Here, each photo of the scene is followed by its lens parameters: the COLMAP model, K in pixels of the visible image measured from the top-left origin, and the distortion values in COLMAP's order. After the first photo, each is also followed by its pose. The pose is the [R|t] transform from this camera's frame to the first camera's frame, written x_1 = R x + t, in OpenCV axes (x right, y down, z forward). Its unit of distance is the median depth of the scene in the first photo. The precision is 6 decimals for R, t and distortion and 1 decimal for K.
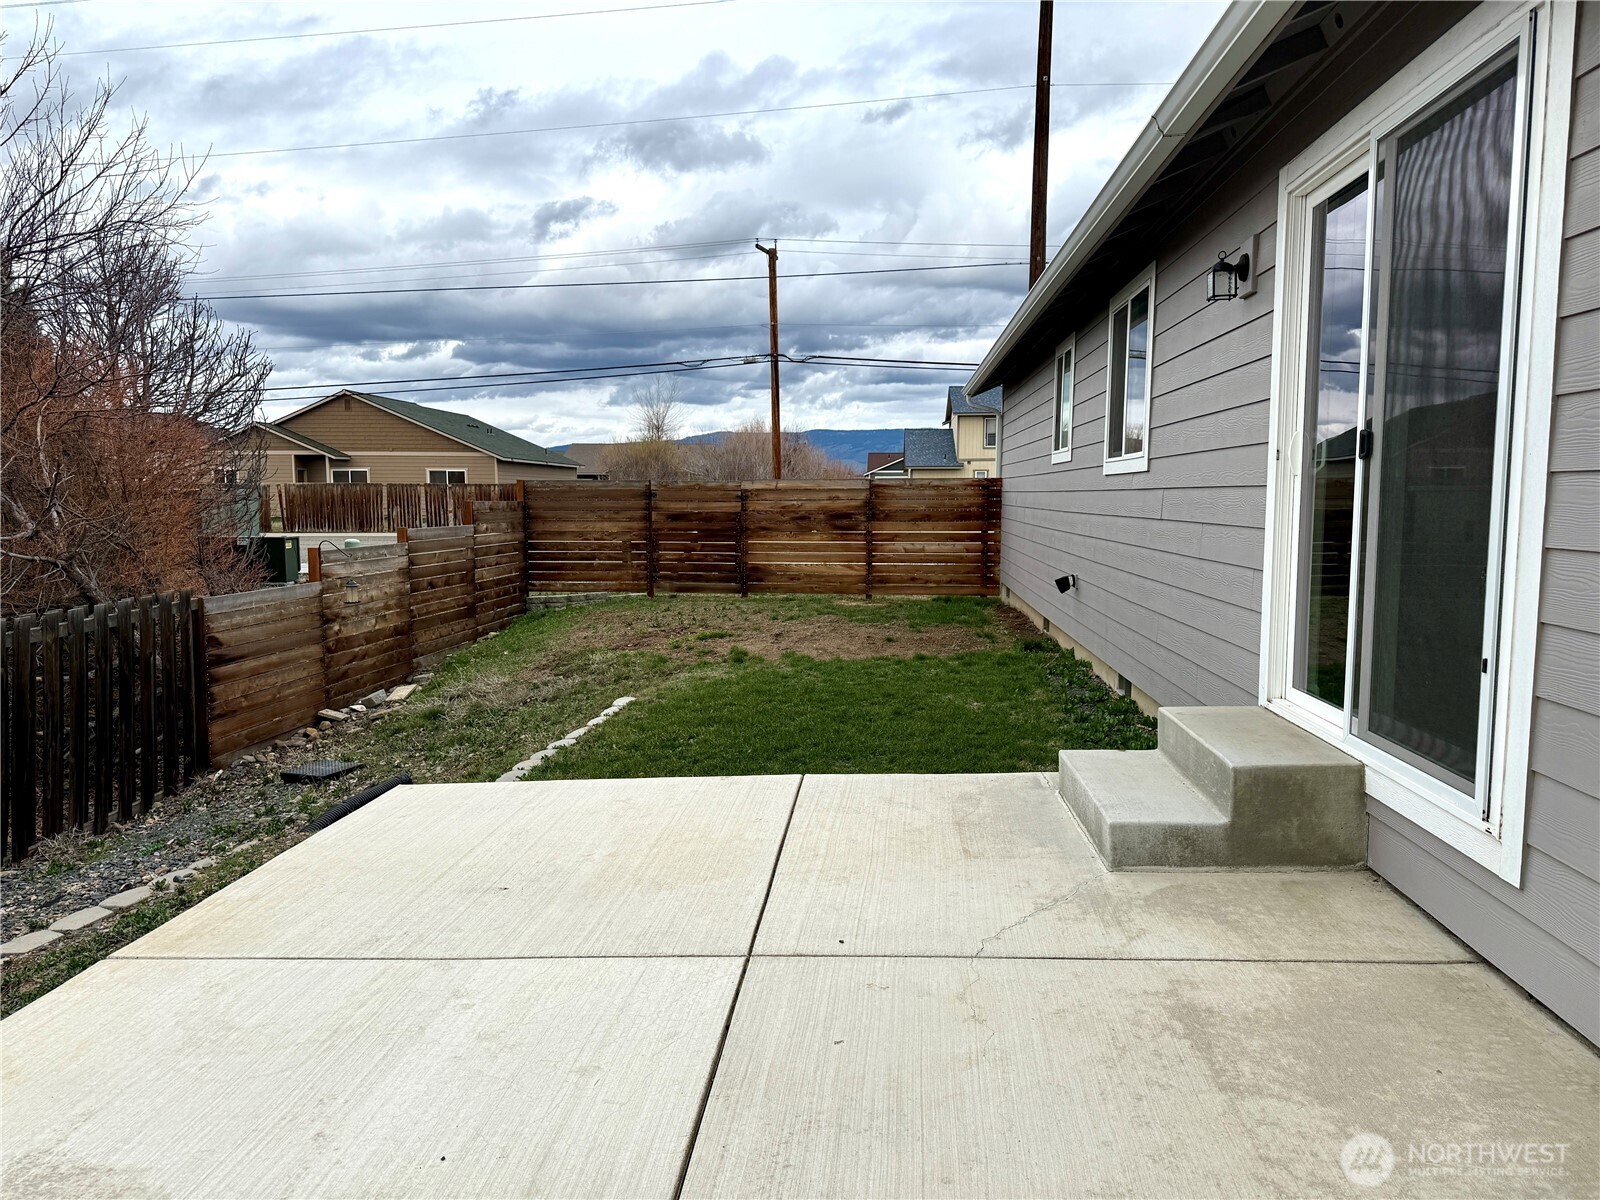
lens RADIAL K [[1098.0, 0, 805.7], [0, 1098.0, 599.6], [0, 0, 1]] dist [0.009735, -0.004508]
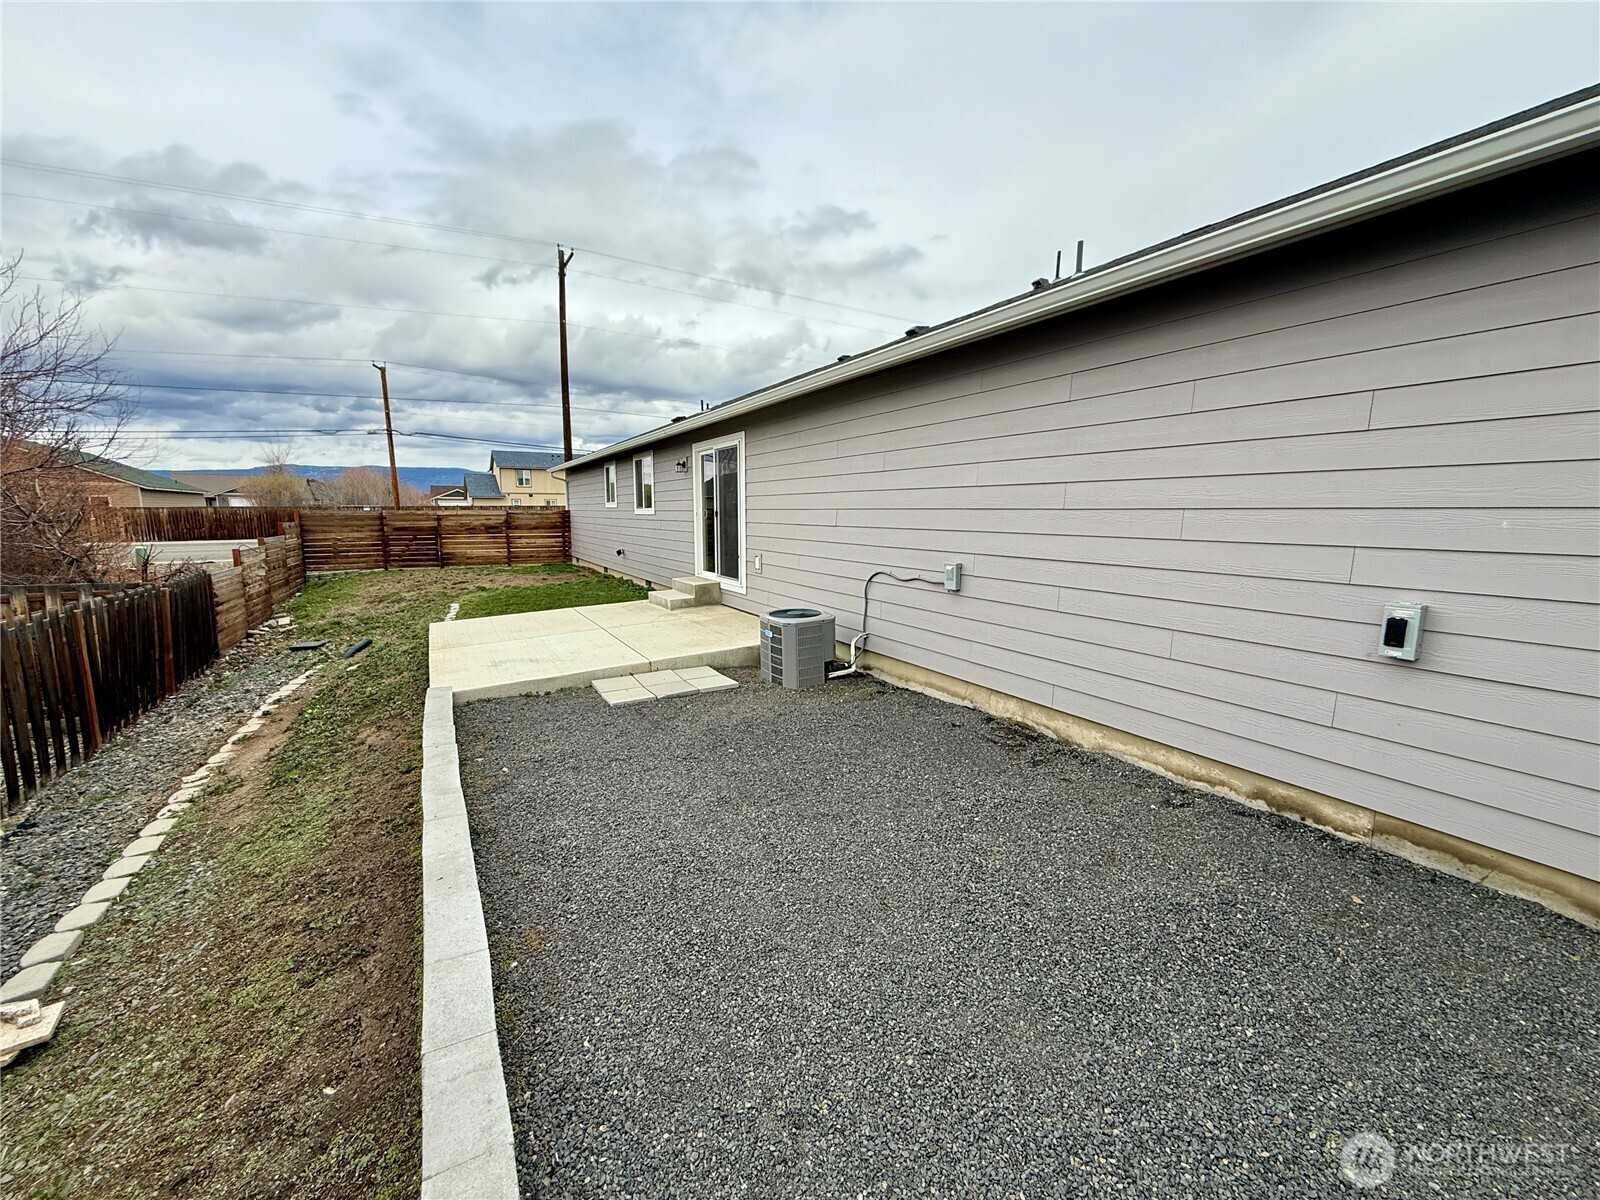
lens RADIAL K [[647.2, 0, 807.7], [0, 647.2, 601.7], [0, 0, 1]] dist [-0.001143, -0.000202]
pose [[0.815109, -0.079627, 0.573809, -0.202348], [0.052932, 0.996602, 0.063106, 0.019975], [-0.576885, -0.021066, 0.816554, -0.382603]]
